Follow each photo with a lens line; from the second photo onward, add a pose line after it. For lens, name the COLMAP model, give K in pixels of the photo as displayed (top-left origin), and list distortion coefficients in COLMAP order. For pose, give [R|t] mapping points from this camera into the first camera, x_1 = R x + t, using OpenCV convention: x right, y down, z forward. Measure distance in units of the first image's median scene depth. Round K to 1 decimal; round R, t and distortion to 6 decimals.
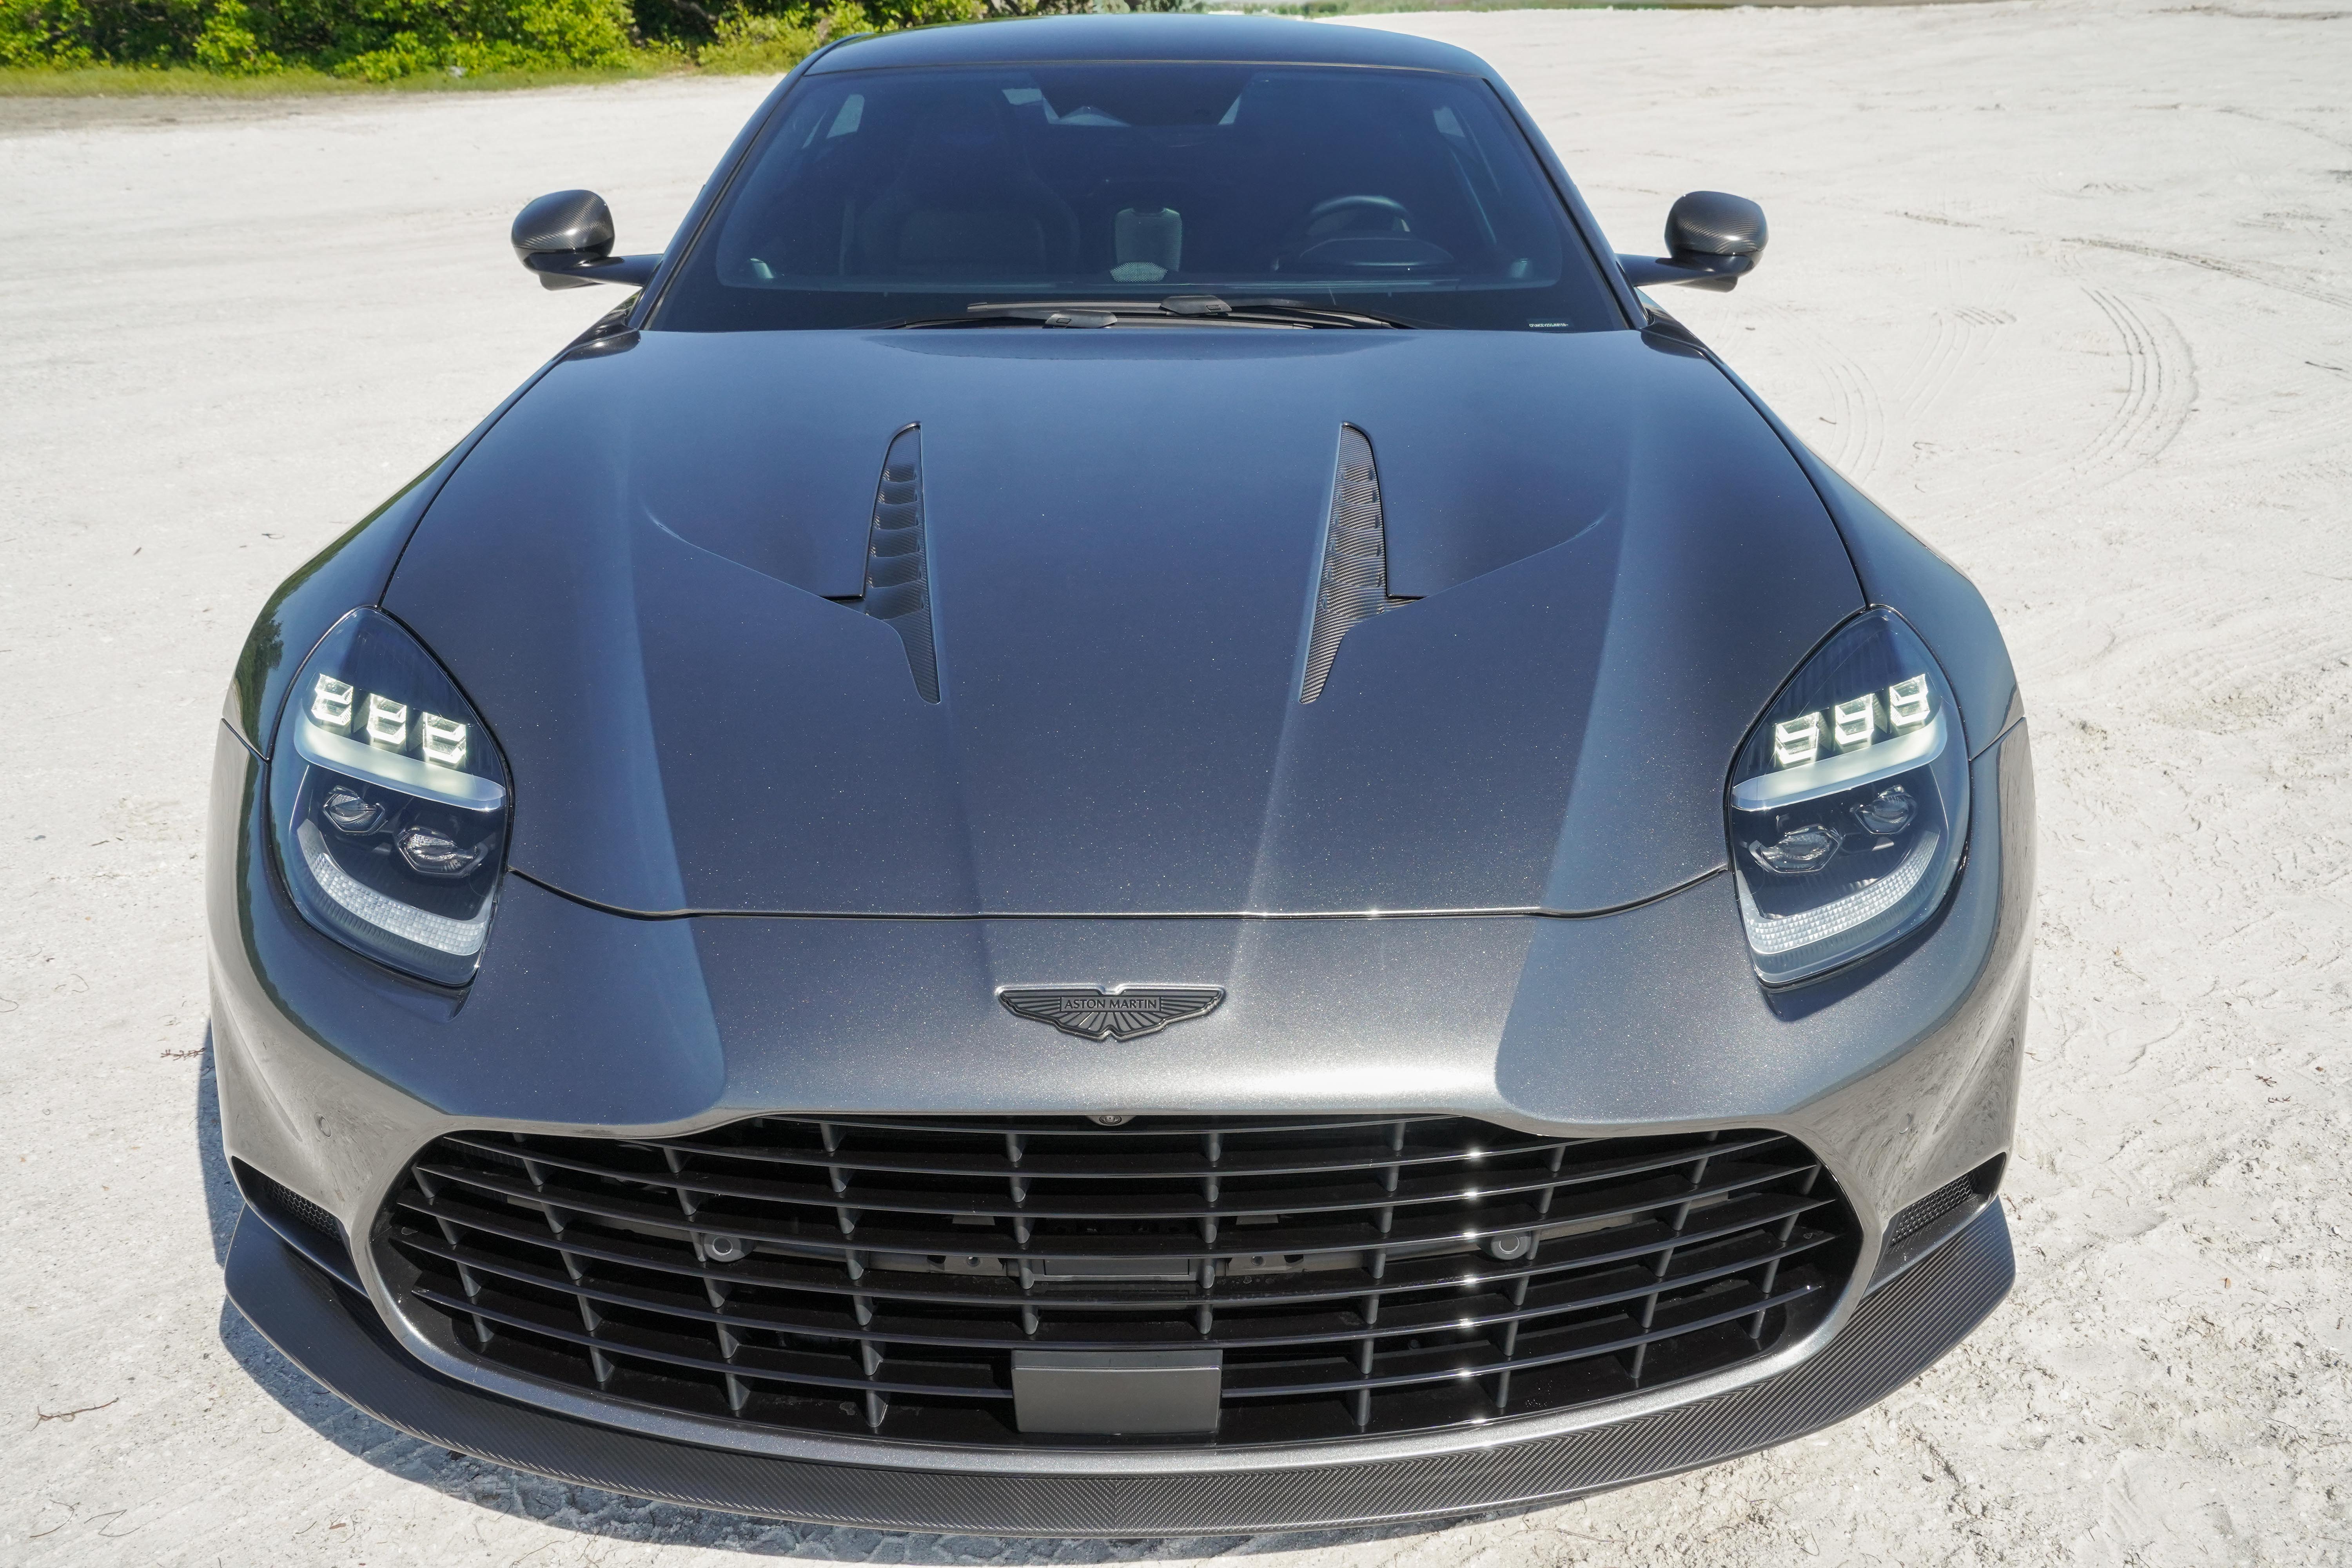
lens RADIAL K [[2090.5, 0, 1173.0], [0, 2090.5, 785.4], [0, 0, 1]] dist [0.053448, 0.009358]
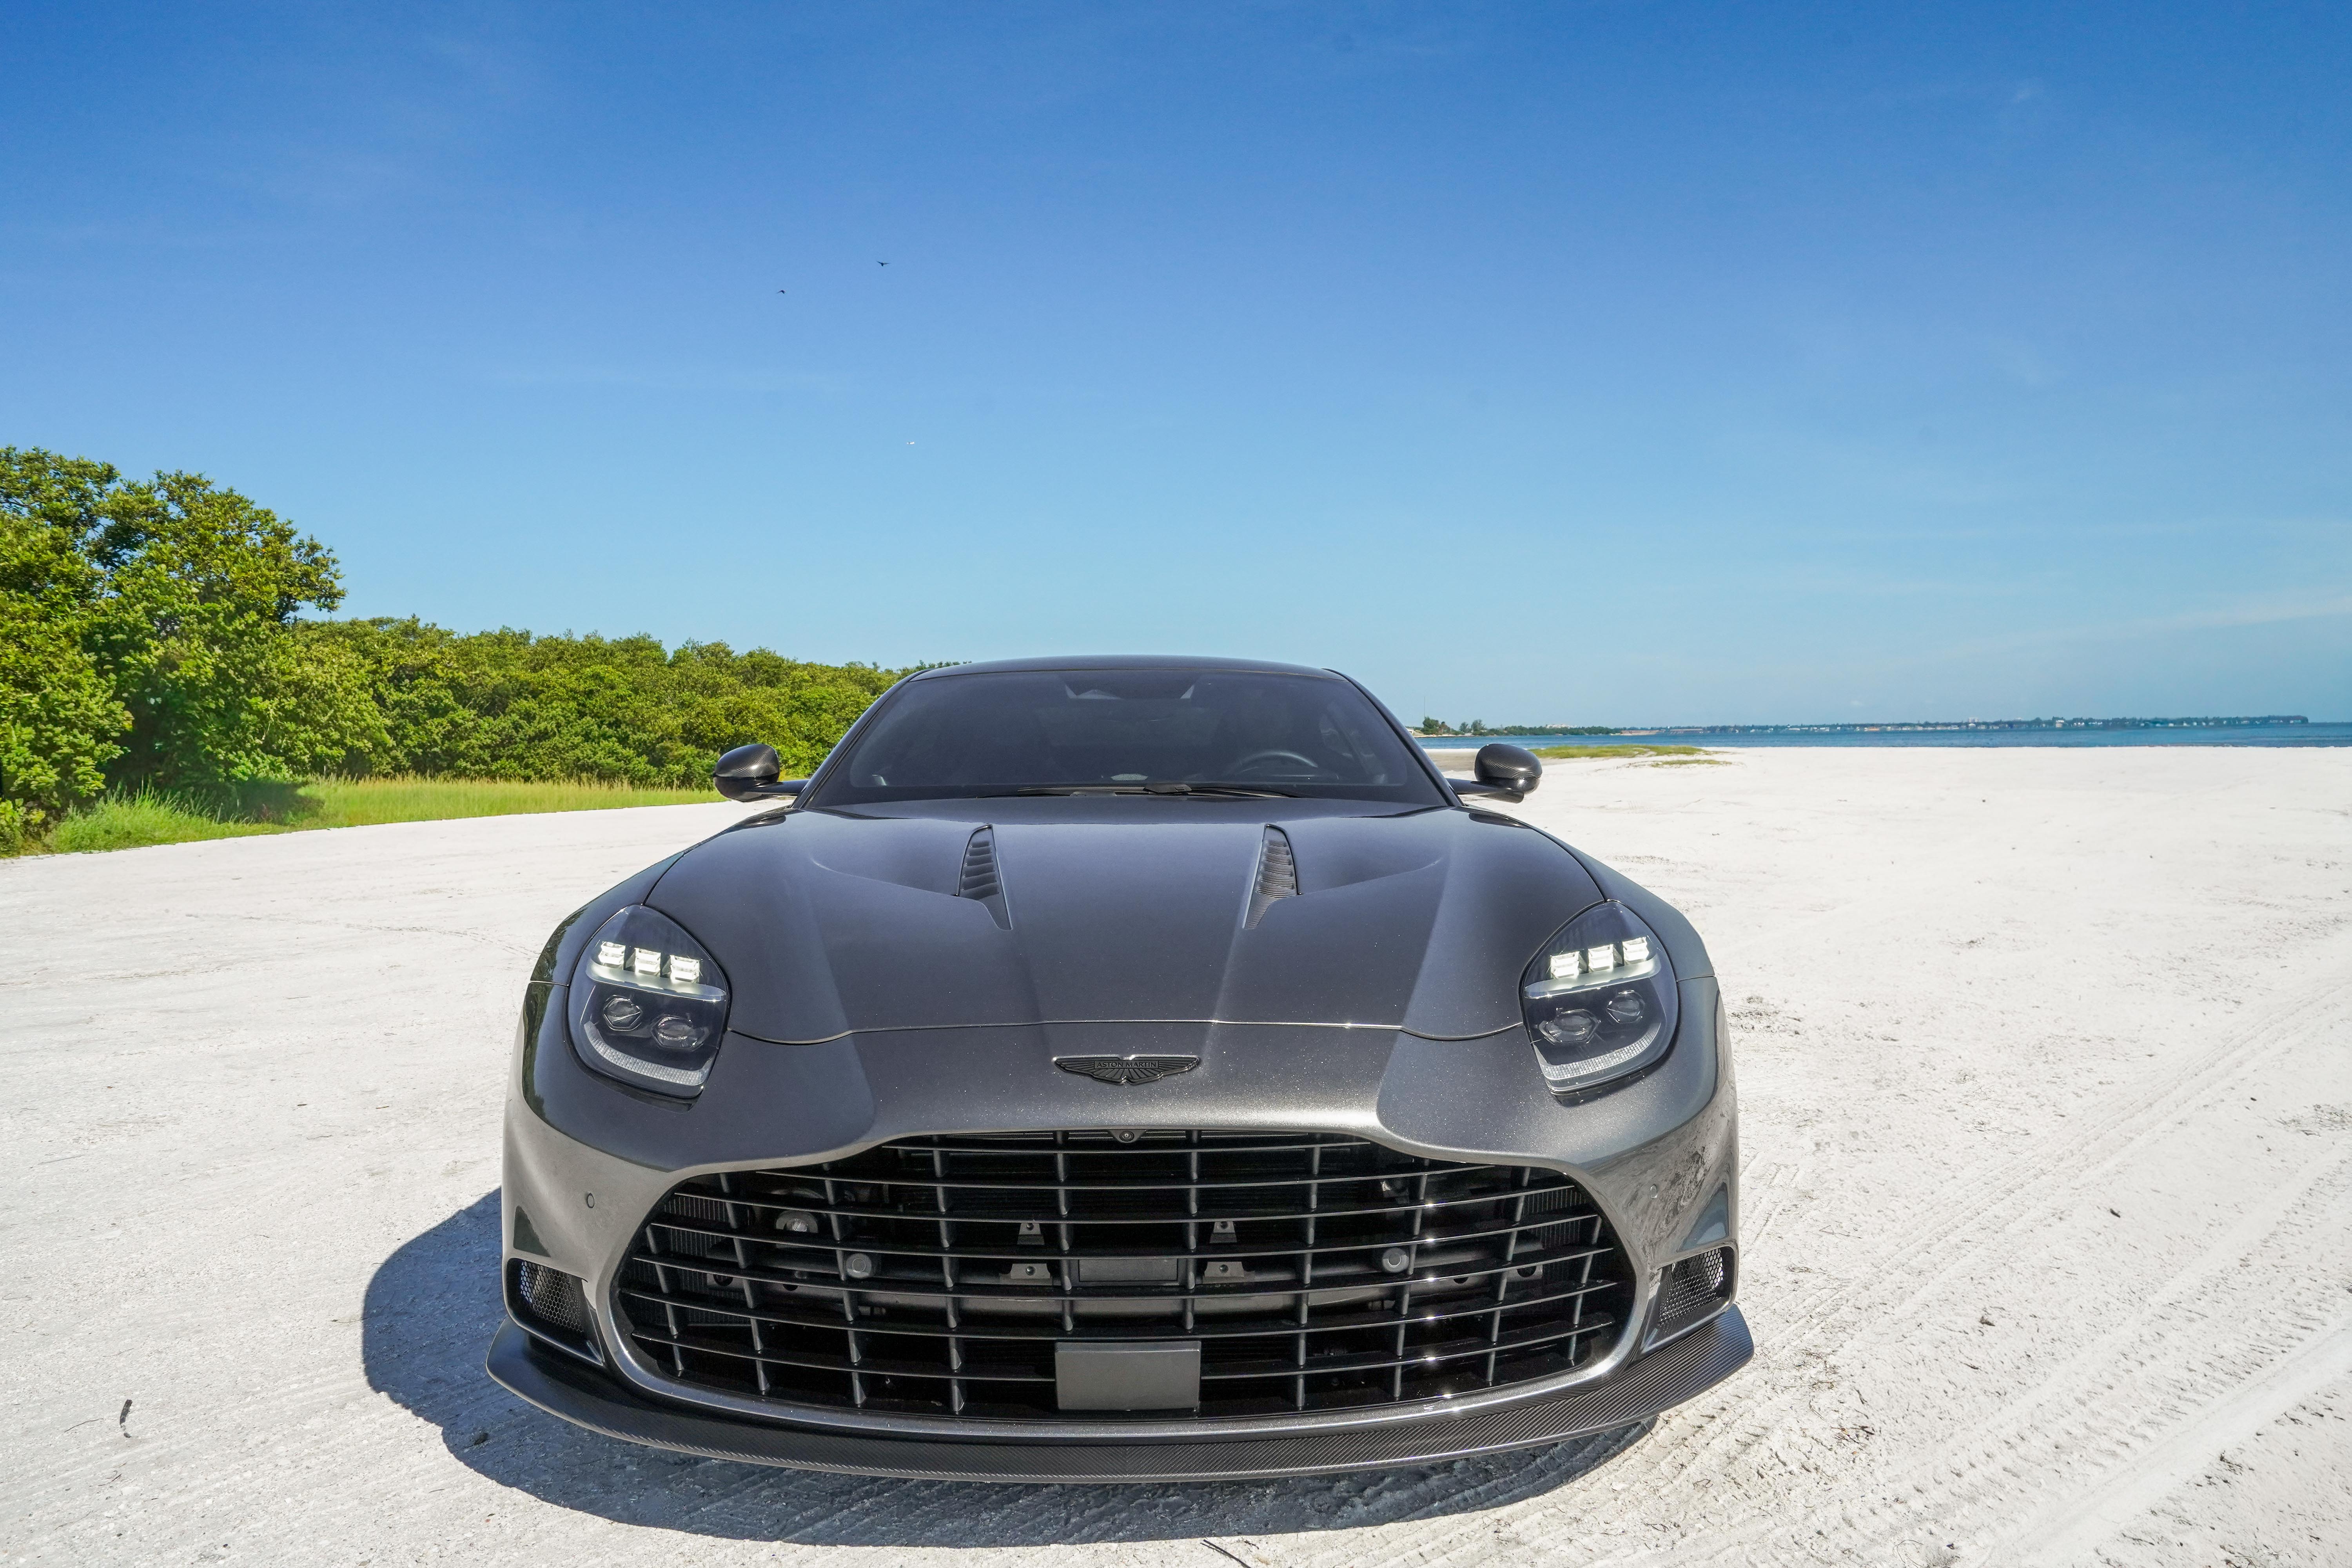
lens RADIAL K [[1654.2, 0, 1176.8], [0, 1654.2, 782.4], [0, 0, 1]] dist [-0.010683, -0.000255]
pose [[0.999701, -0.002269, 0.024342, -0.018402], [0.010855, 0.933342, -0.358824, 0.295378], [-0.021905, 0.358981, 0.933088, -0.182222]]
